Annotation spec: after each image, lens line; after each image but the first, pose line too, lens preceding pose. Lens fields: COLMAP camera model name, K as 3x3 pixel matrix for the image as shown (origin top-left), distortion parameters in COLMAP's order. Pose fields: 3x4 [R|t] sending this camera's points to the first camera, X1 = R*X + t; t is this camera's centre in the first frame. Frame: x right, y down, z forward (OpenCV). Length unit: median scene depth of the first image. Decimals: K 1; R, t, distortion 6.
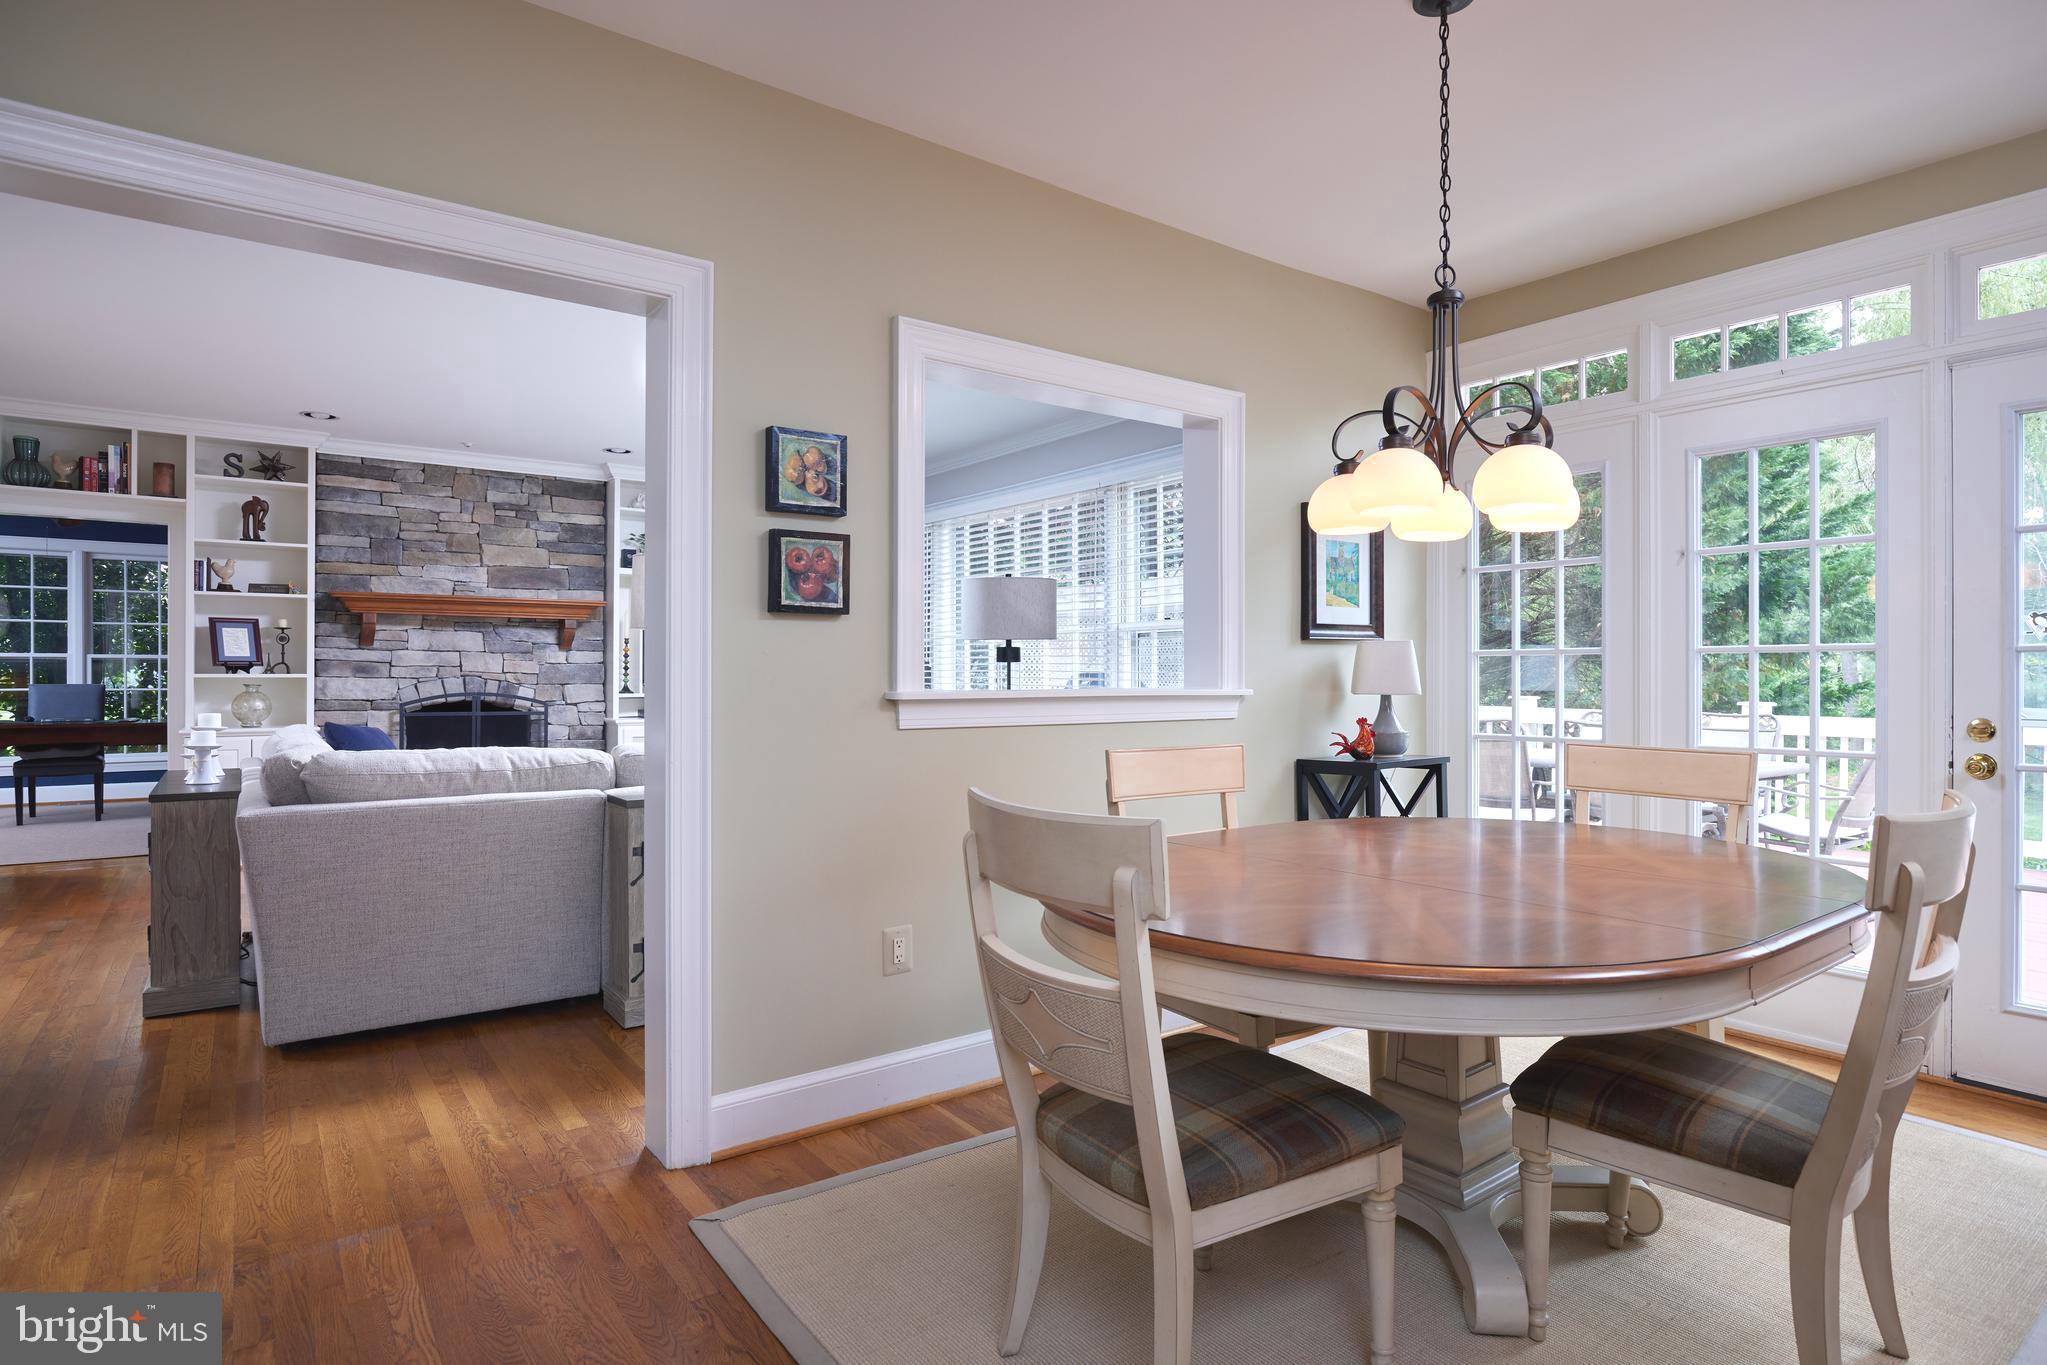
lens RADIAL K [[1109.5, 0, 1032.5], [0, 1109.5, 677.4], [0, 0, 1]] dist [-0.027800, -0.000783]
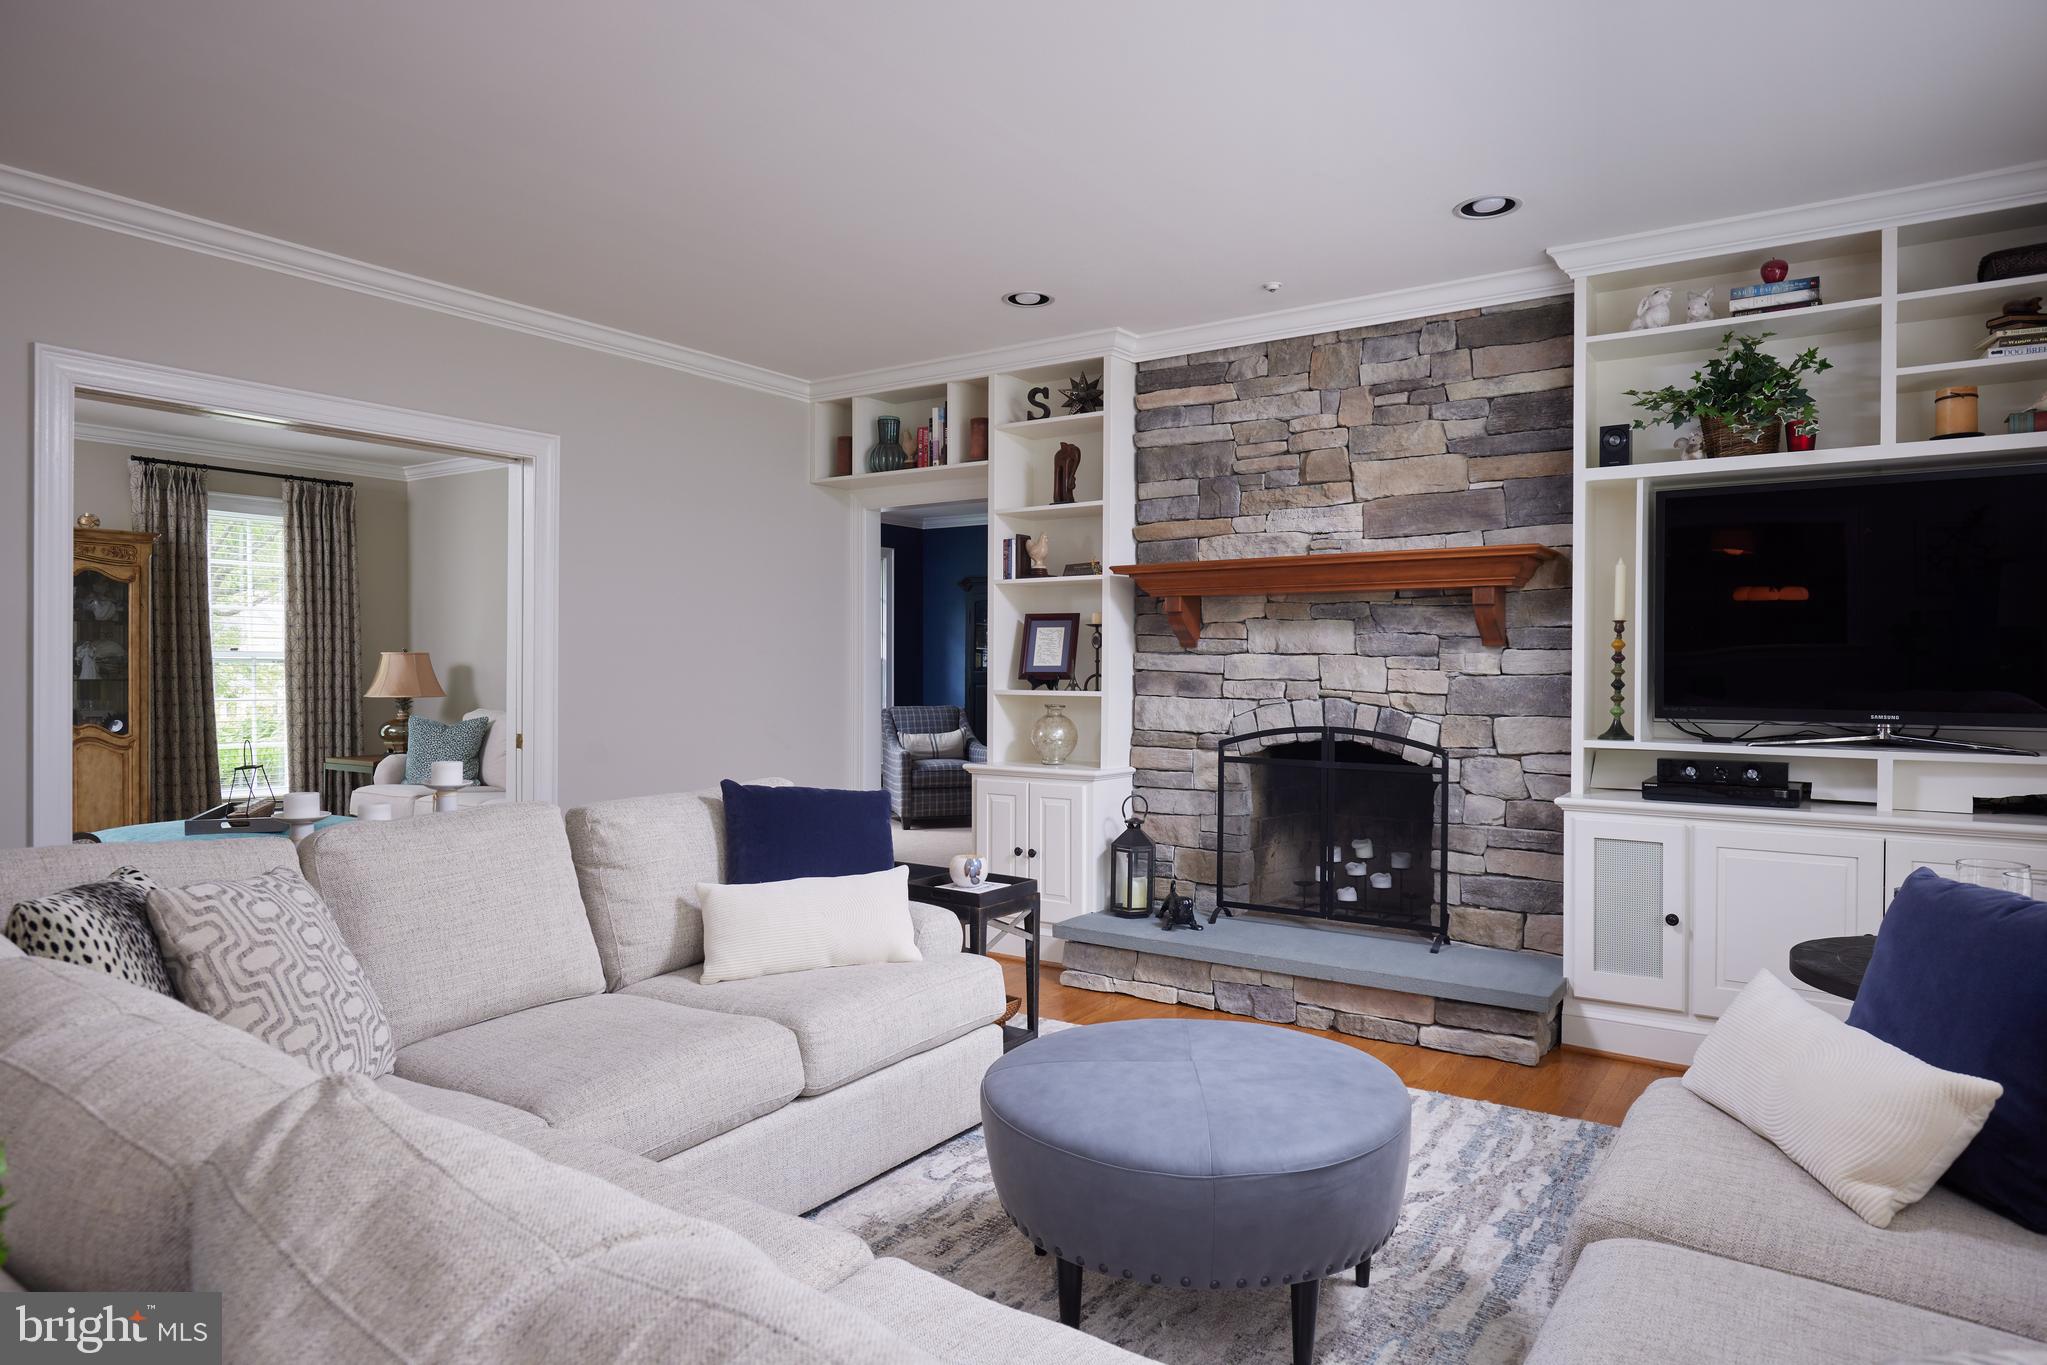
lens RADIAL K [[1240.9, 0, 1017.7], [0, 1240.9, 680.9], [0, 0, 1]] dist [-0.027798, -0.001003]
pose [[0.325432, 0.006380, -0.945544, 0.041906], [-0.005232, 0.999974, 0.004947, -0.012207], [0.945551, 0.003337, 0.325457, 0.647873]]
